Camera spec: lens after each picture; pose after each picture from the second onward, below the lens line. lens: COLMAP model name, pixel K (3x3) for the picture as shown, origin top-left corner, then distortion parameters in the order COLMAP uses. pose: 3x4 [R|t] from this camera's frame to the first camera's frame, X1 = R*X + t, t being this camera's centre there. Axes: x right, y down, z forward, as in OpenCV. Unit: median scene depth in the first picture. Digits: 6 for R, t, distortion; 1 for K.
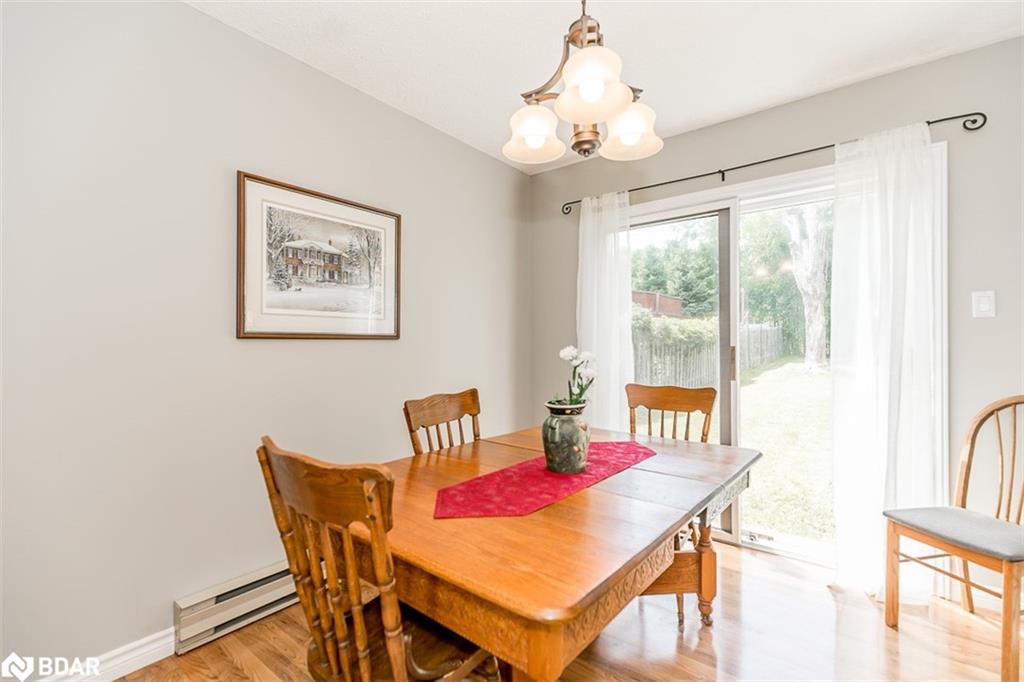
lens RADIAL K [[461.8, 0, 512.0], [0, 461.8, 338.6], [0, 0, 1]] dist [0.005437, -0.001500]
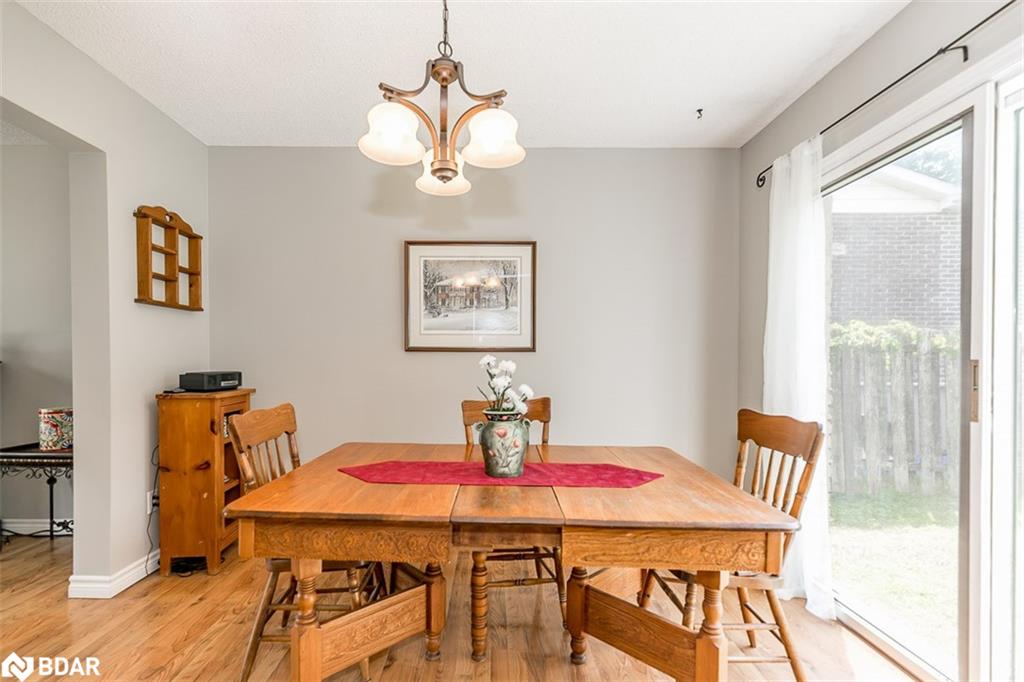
lens RADIAL K [[461.8, 0, 485.8], [0, 461.8, 363.0], [0, 0, 1]] dist [0.005437, -0.001500]
pose [[0.607538, 0.011949, -0.794201, 0.685978], [0.003343, 0.999840, 0.017600, 0.010719], [0.794284, -0.013348, 0.607400, 0.250538]]
